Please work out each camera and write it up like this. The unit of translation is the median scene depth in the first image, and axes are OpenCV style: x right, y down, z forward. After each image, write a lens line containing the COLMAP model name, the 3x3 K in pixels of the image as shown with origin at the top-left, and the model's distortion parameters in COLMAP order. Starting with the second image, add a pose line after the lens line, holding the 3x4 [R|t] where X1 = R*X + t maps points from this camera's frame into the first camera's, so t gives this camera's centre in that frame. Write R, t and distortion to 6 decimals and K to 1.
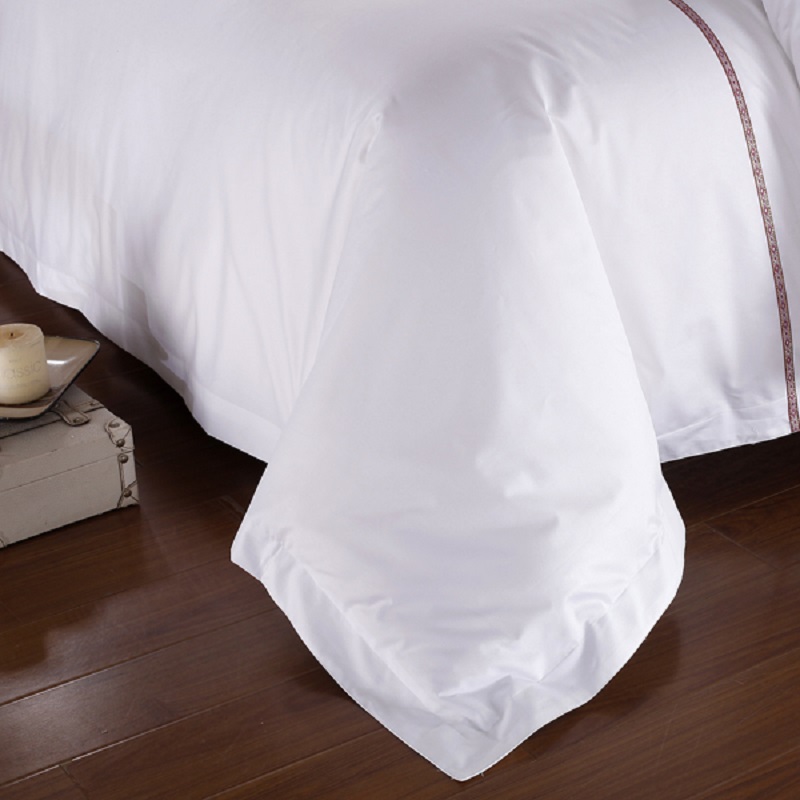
lens RADIAL K [[2070.6, 0, 400.0], [0, 2070.6, 400.0], [0, 0, 1]] dist [-0.130837, -0.247865]
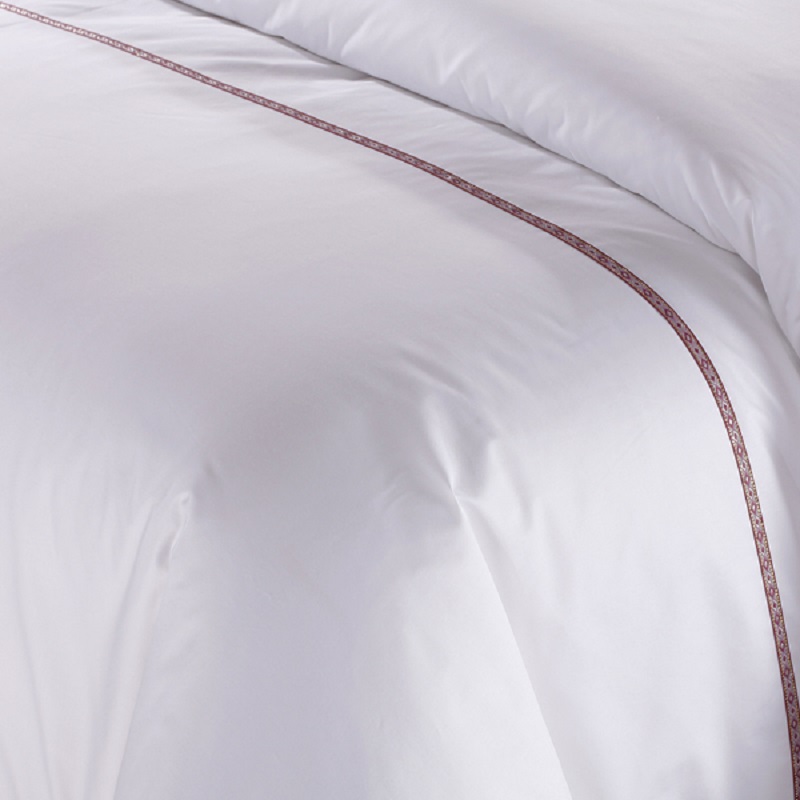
lens RADIAL K [[1937.3, 0, 398.4], [0, 1937.3, 430.5], [0, 0, 1]] dist [-0.023882, -1.160992]
pose [[0.994606, -0.034066, 0.097974, -0.003074], [0.032124, 0.999256, 0.021328, -0.167234], [-0.098627, -0.018065, 0.994960, 0.400740]]
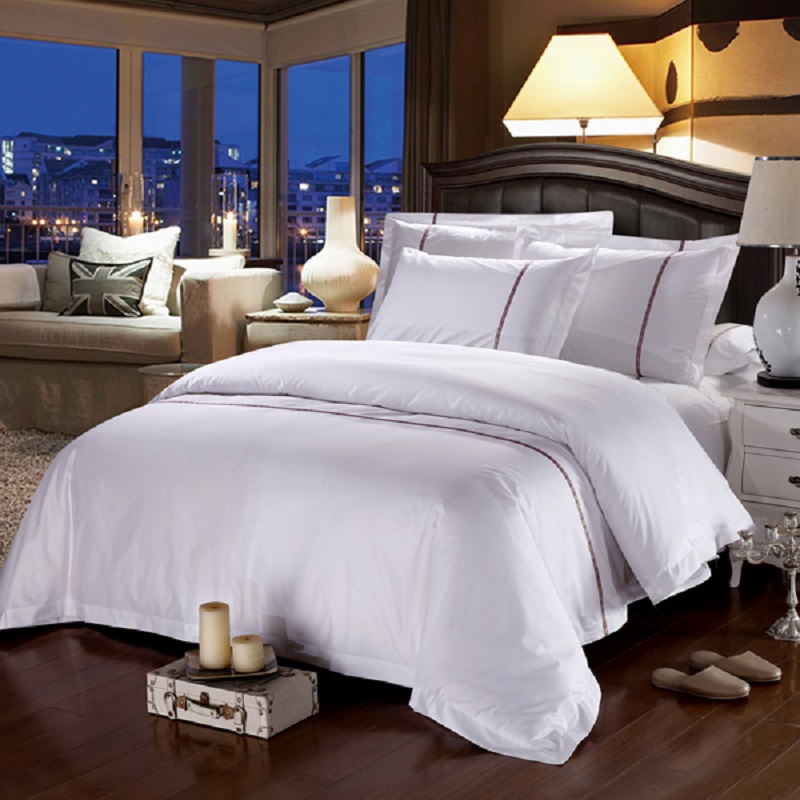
lens RADIAL K [[1937.3, 0, 398.4], [0, 1937.3, 430.5], [0, 0, 1]] dist [-0.023882, -1.160992]
pose [[0.923402, -0.073208, 0.376789, -0.848709], [0.167487, 0.960109, -0.223918, 0.251709], [-0.345366, 0.269874, 0.898827, -0.925205]]
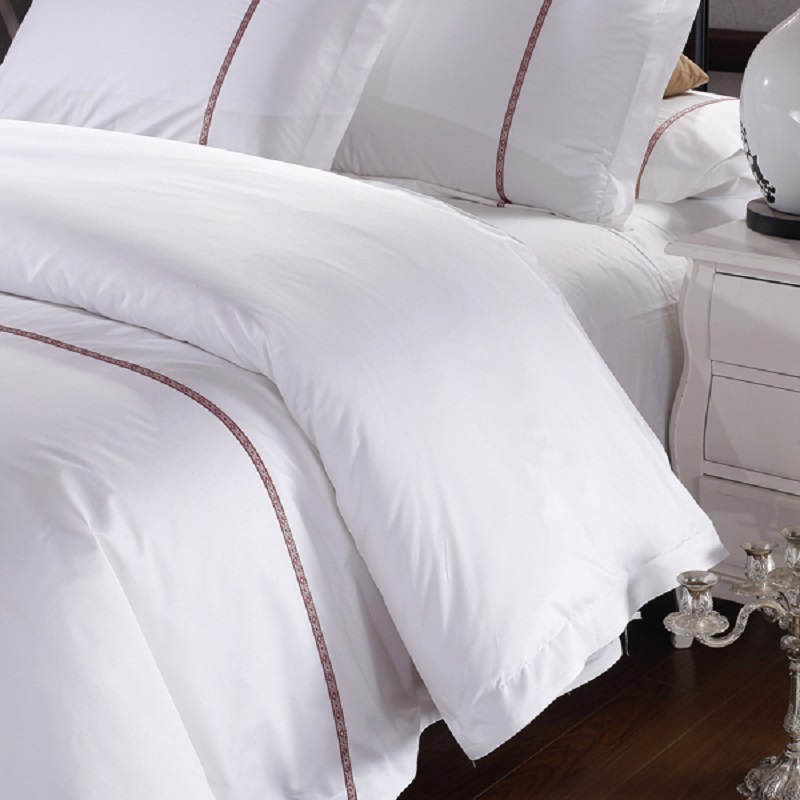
lens RADIAL K [[2070.6, 0, 400.0], [0, 2070.6, 400.0], [0, 0, 1]] dist [-0.130837, -0.247865]
pose [[0.927653, -0.089422, 0.362580, -0.126318], [0.146083, 0.980433, -0.131950, -0.052354], [-0.343686, 0.175371, 0.922564, 0.088810]]
